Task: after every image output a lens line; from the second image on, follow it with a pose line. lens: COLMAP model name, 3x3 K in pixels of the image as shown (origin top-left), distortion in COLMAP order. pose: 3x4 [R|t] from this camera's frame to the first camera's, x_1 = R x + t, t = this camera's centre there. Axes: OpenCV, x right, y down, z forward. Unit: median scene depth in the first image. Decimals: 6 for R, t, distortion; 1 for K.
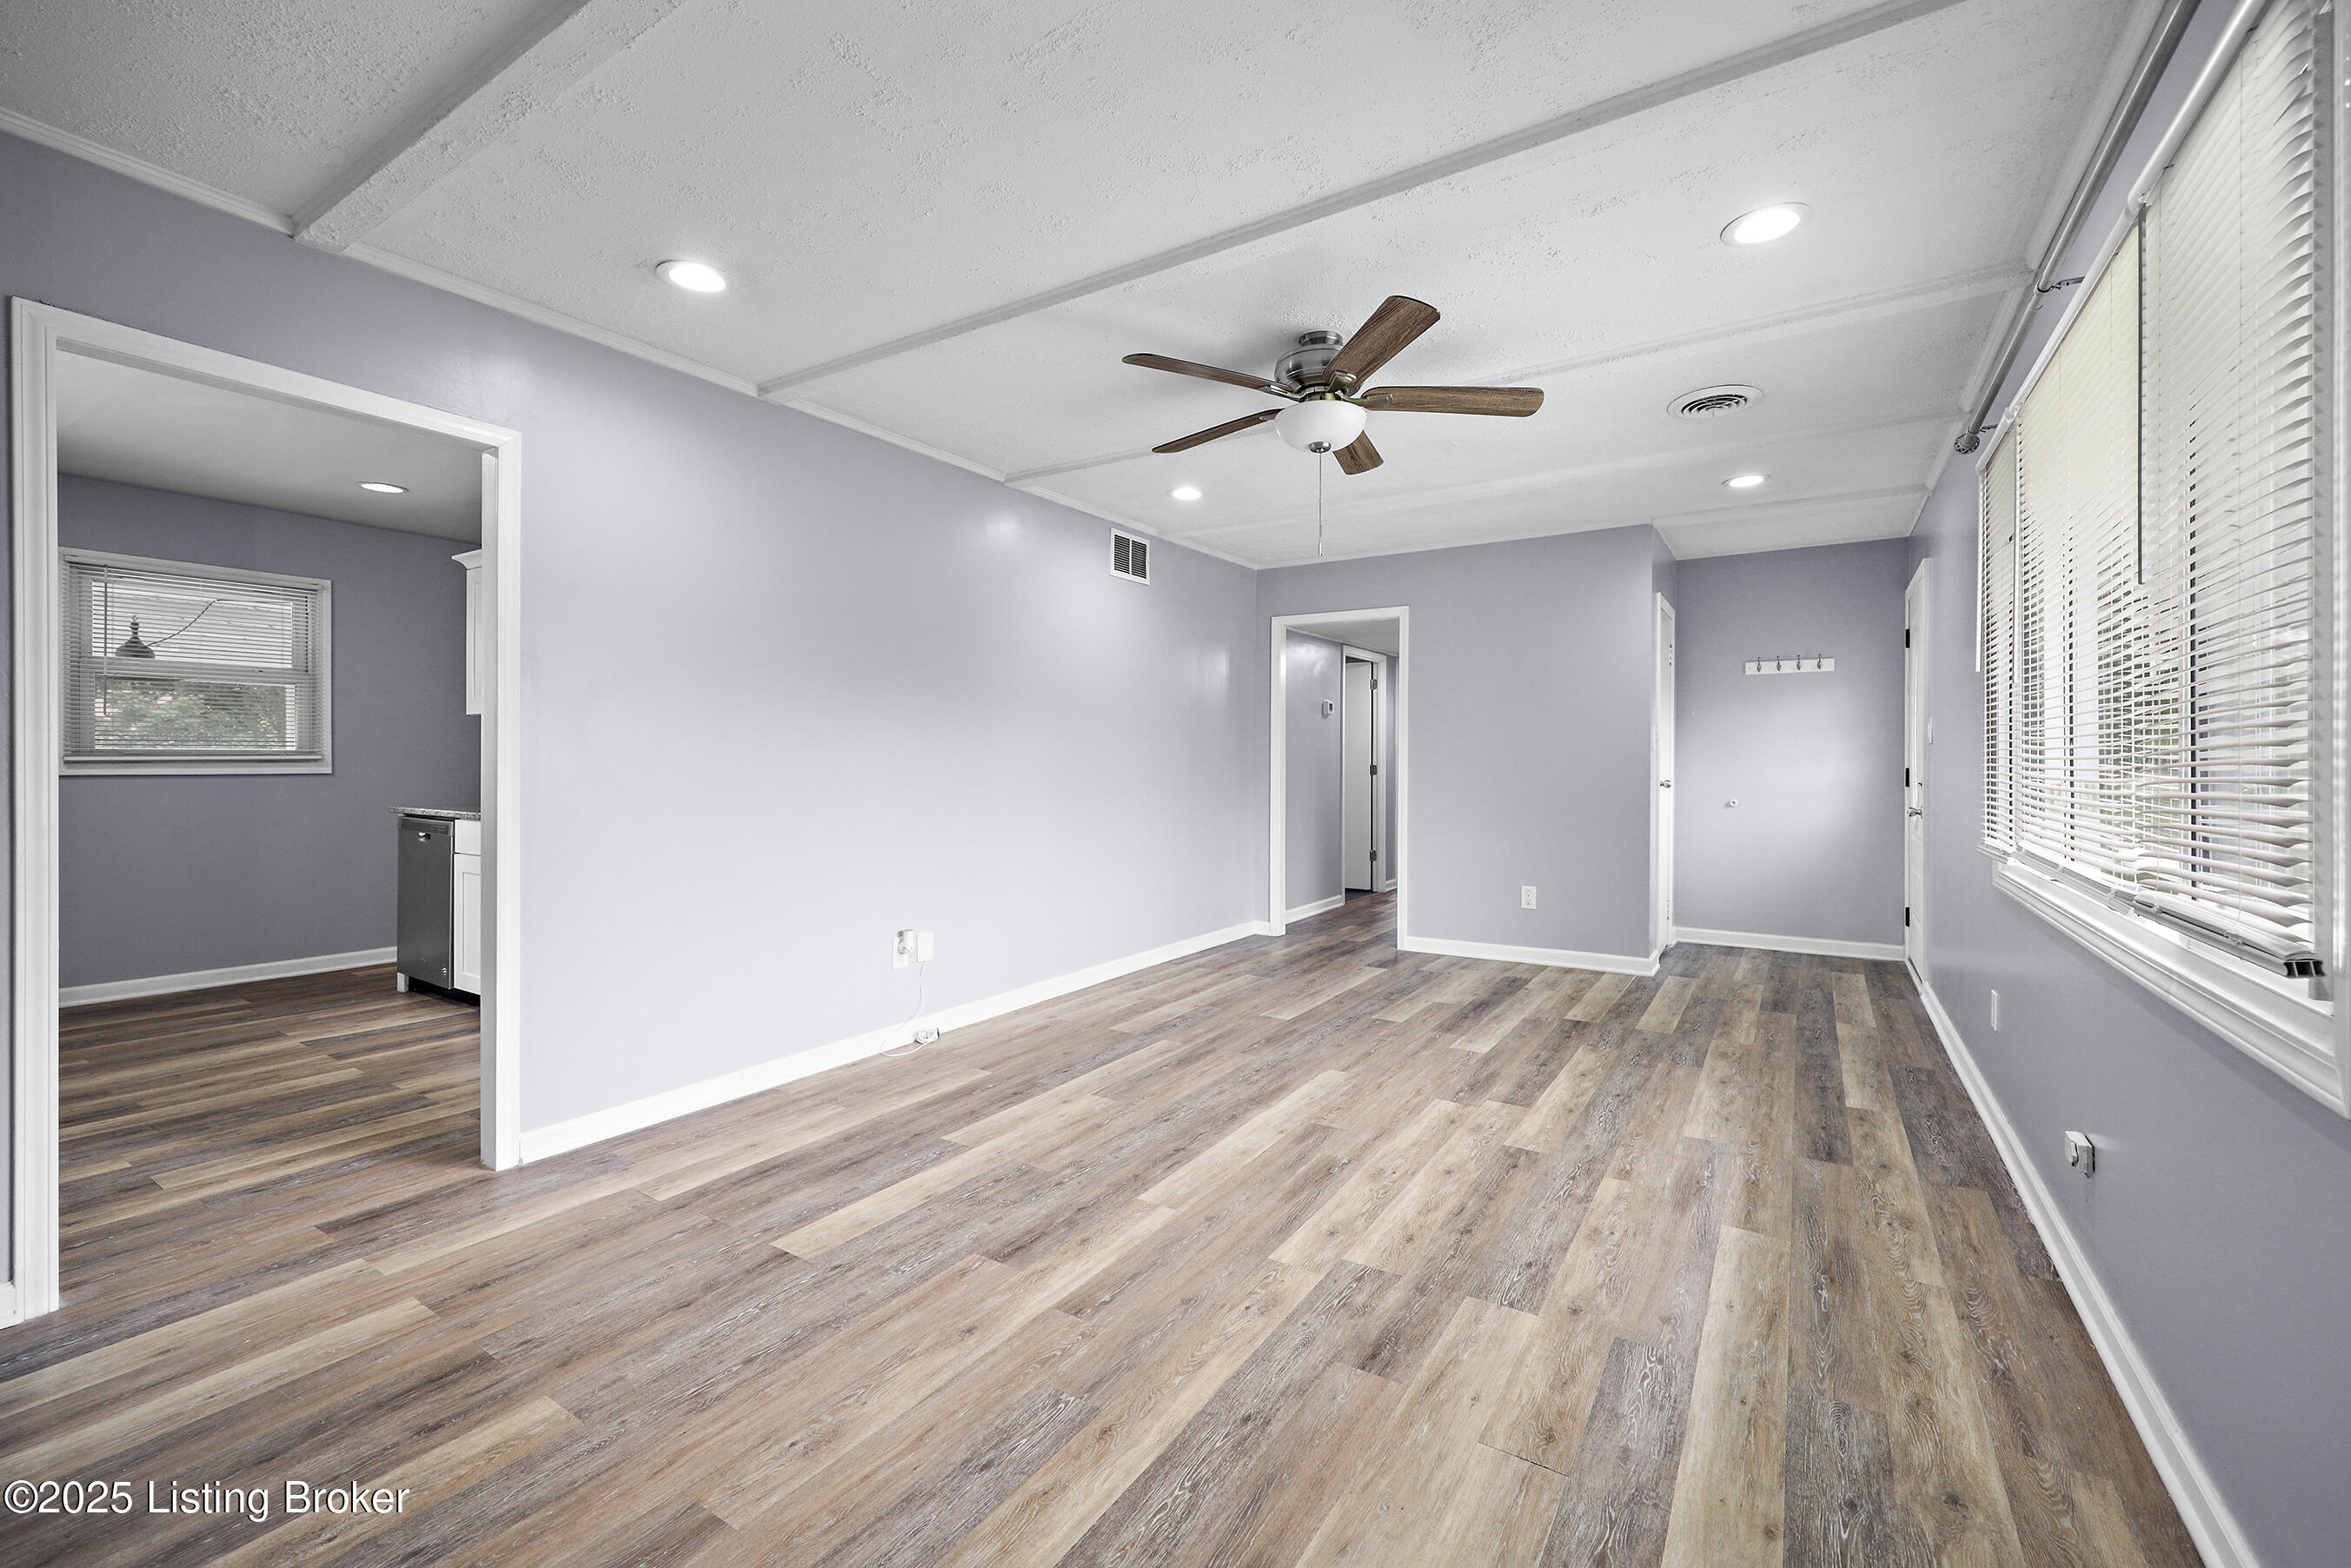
lens RADIAL K [[967.5, 0, 1193.8], [0, 967.5, 766.9], [0, 0, 1]] dist [-0.001418, 0.000396]
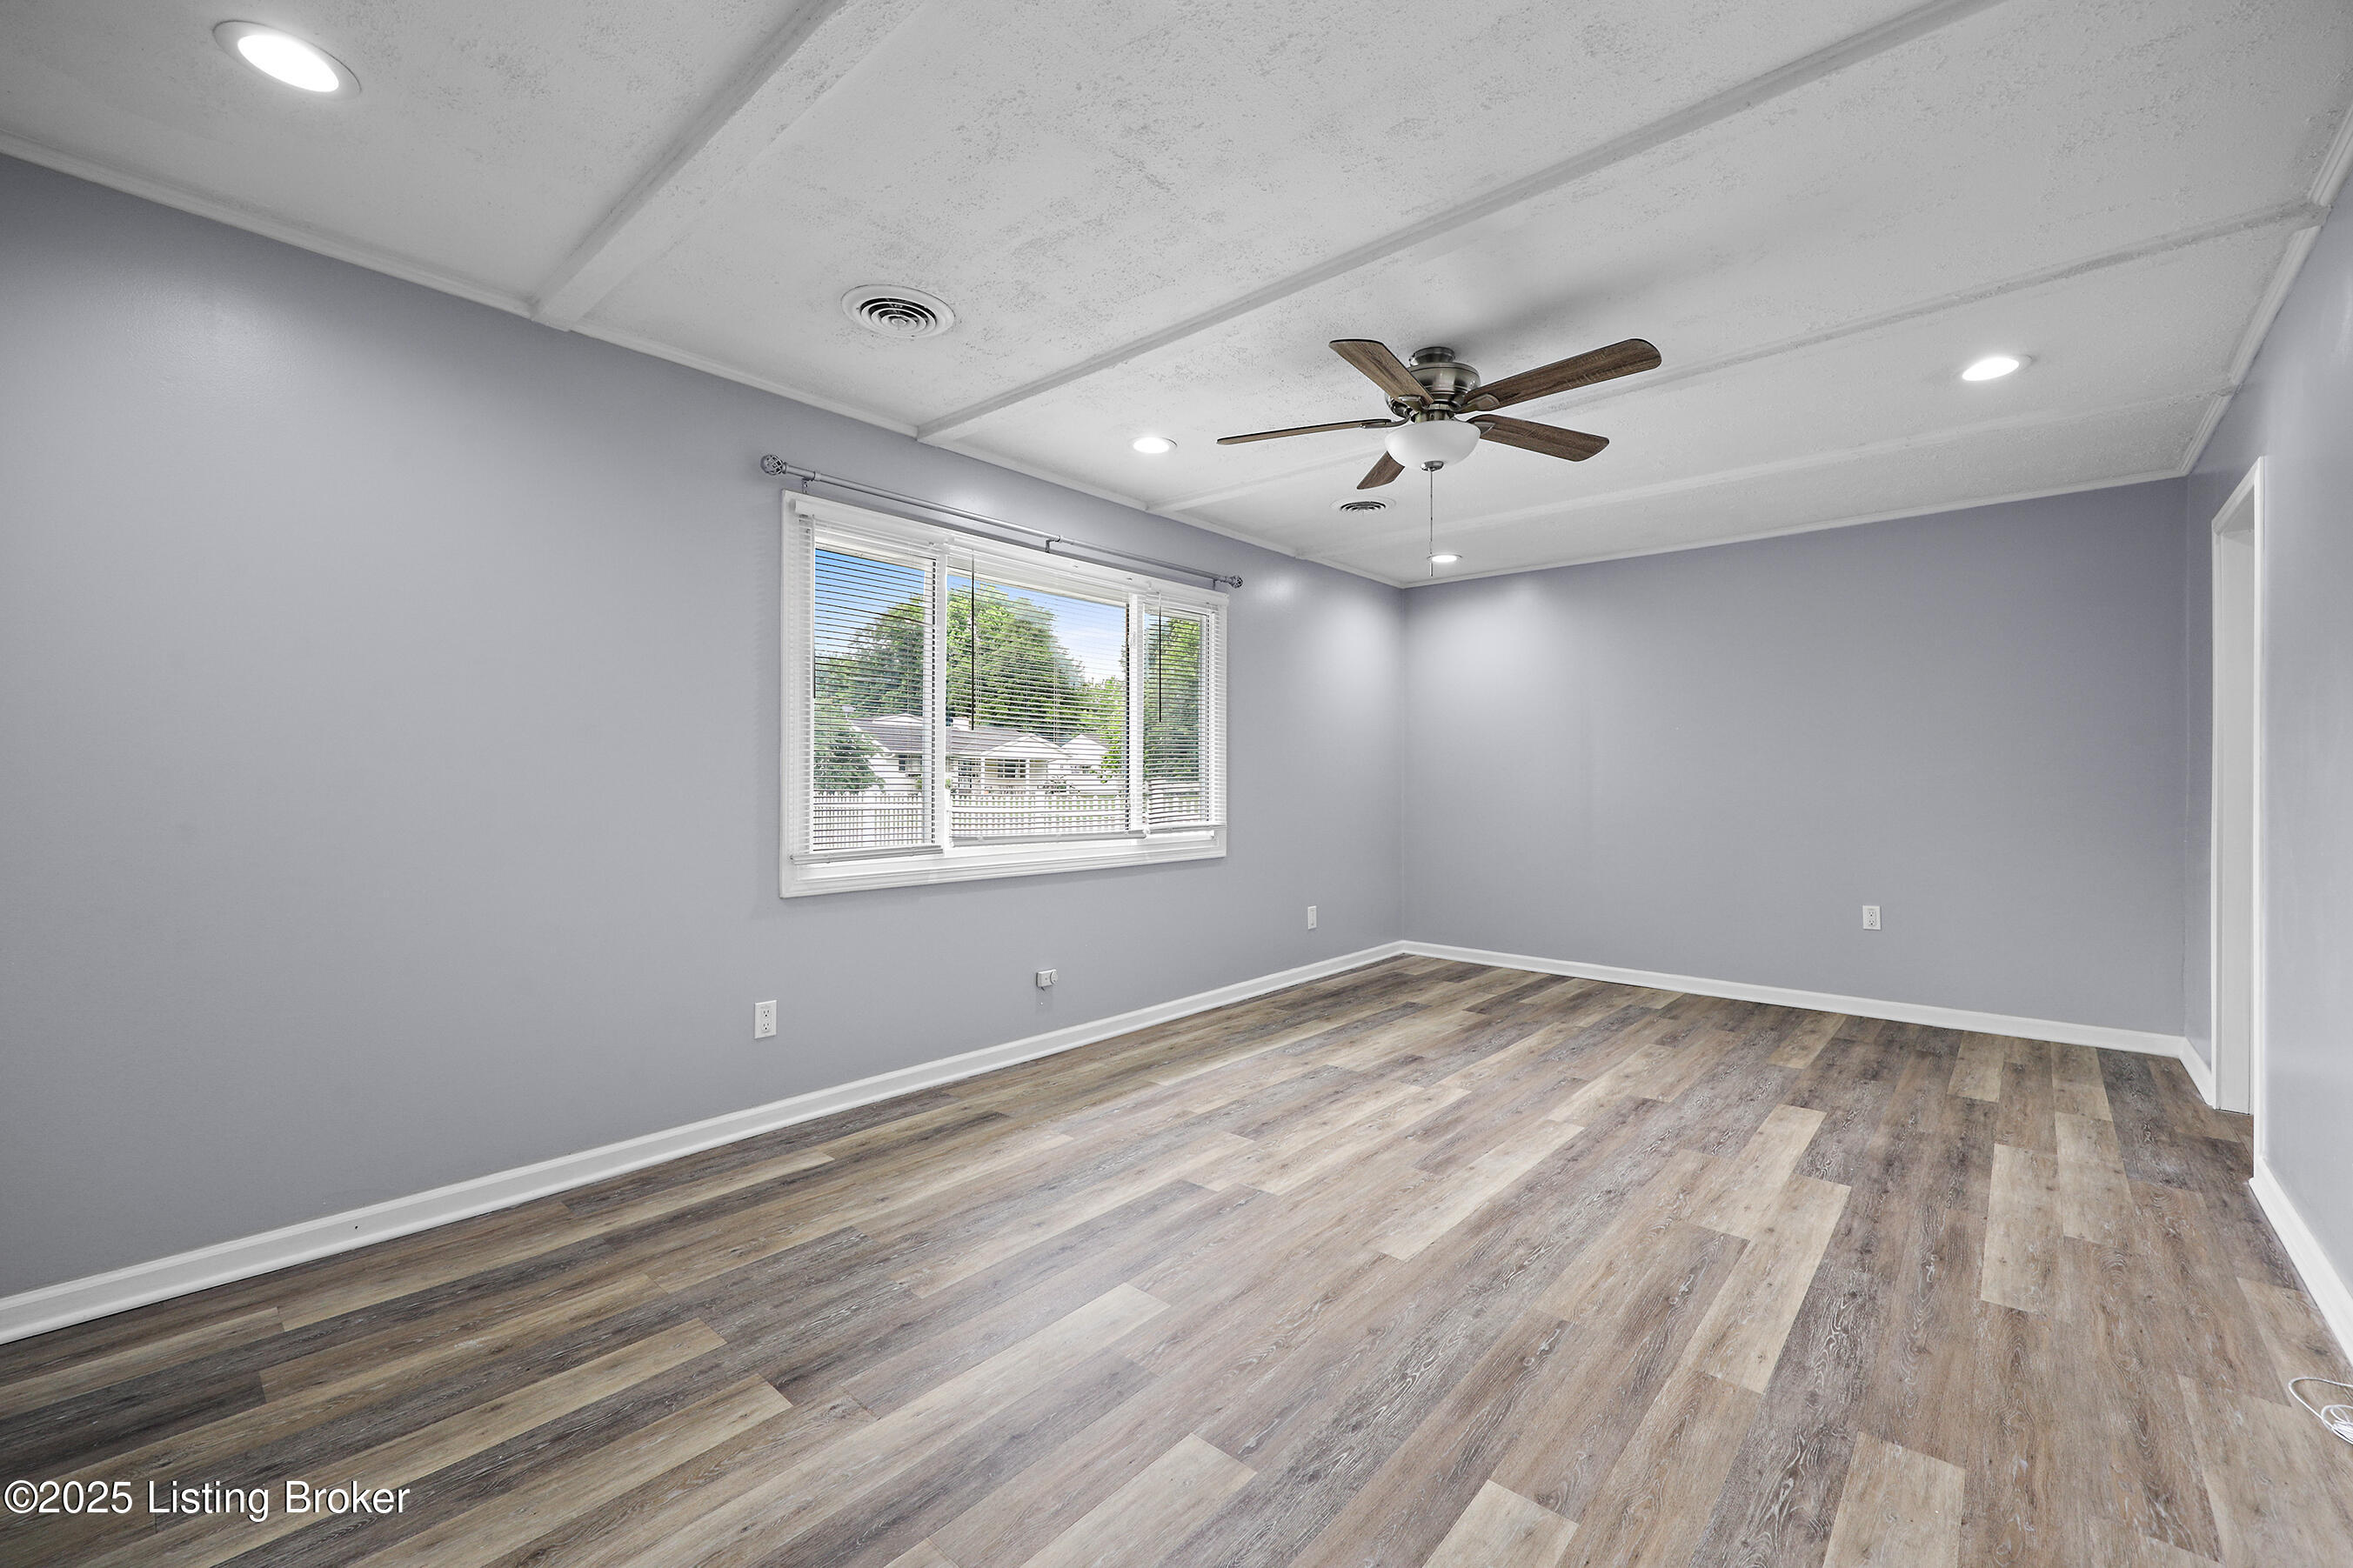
lens RADIAL K [[950.5, 0, 1194.8], [0, 950.5, 785.6], [0, 0, 1]] dist [-0.000762, 0.000619]
pose [[-0.988399, -0.000836, 0.151877, 0.228180], [0.000344, 0.999970, 0.007741, -0.008919], [-0.151879, 0.007704, -0.988369, 2.053504]]
